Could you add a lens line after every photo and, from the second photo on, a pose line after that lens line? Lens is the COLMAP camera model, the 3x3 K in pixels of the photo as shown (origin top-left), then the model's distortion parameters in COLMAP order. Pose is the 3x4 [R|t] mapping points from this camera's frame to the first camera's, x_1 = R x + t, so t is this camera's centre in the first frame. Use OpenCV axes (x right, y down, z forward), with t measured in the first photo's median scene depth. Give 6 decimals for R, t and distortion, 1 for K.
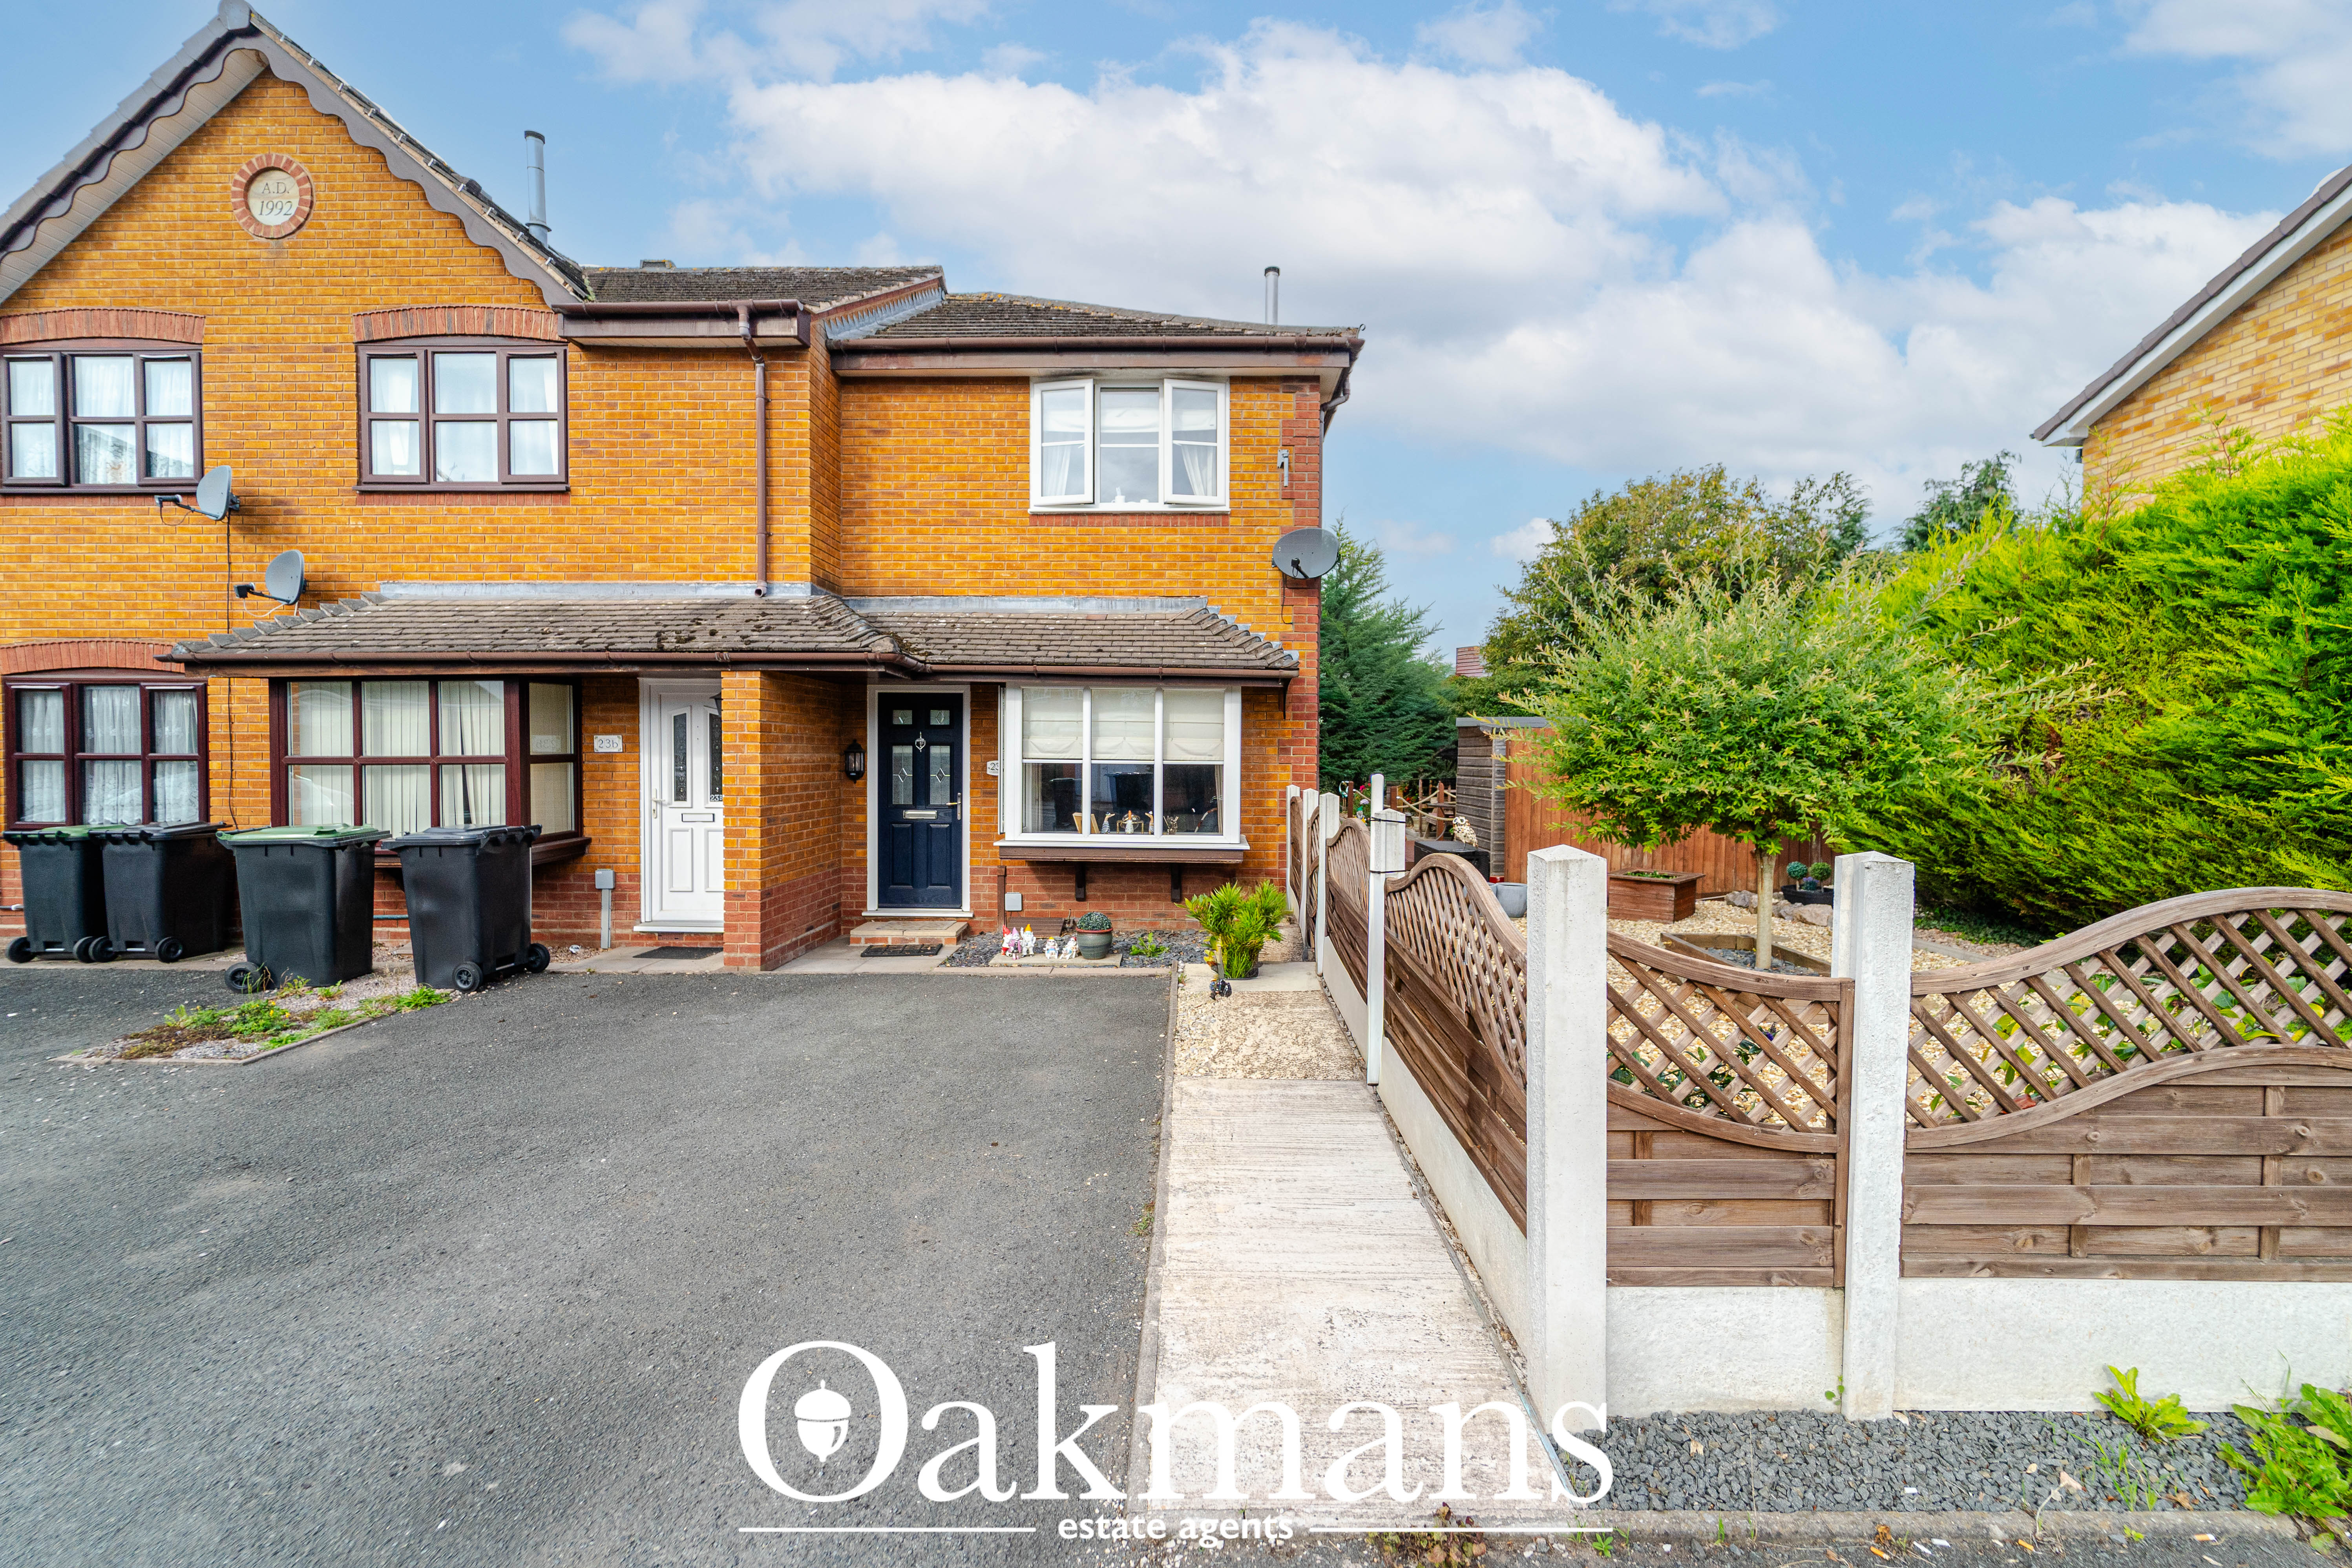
lens RADIAL K [[941.1, 0, 1186.7], [0, 941.1, 778.6], [0, 0, 1]] dist [0.004559, -0.003356]
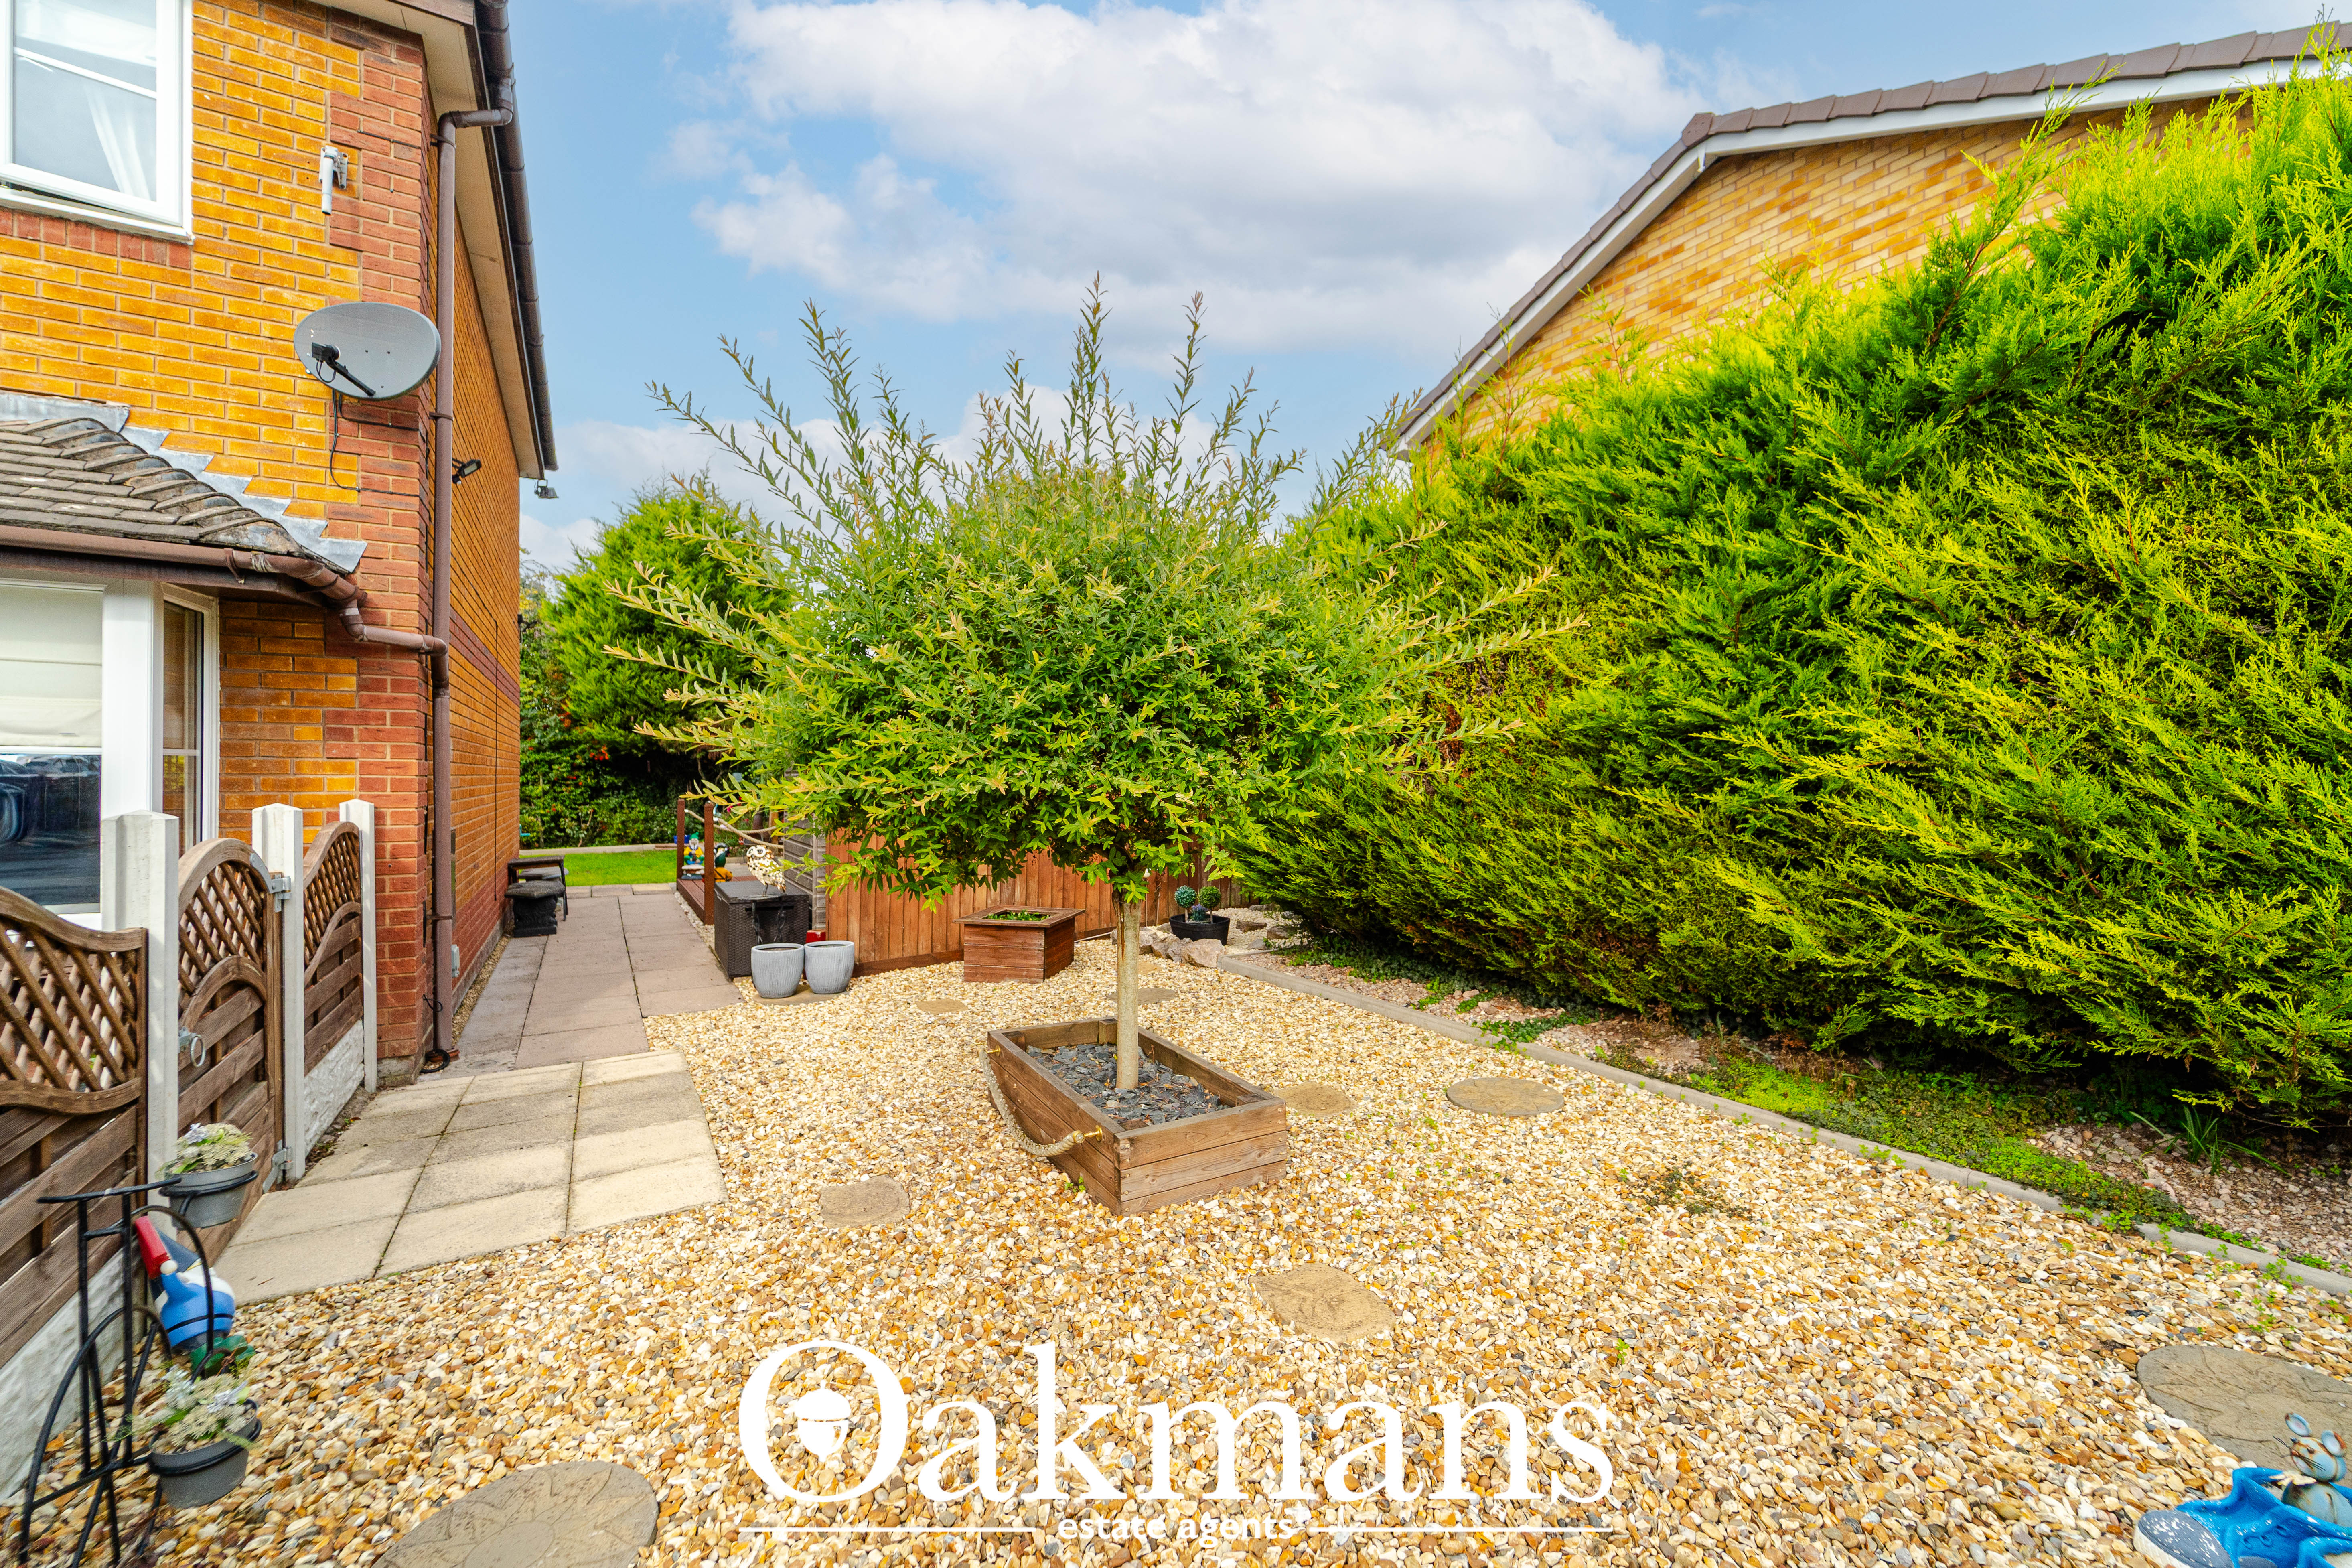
lens RADIAL K [[941.2, 0, 1186.7], [0, 941.2, 778.6], [0, 0, 1]] dist [0.004559, -0.003356]
pose [[0.845266, -0.002180, 0.534342, 0.360916], [0.013921, 0.999742, -0.017942, 0.017640], [-0.534165, 0.022604, 0.845078, 0.522730]]
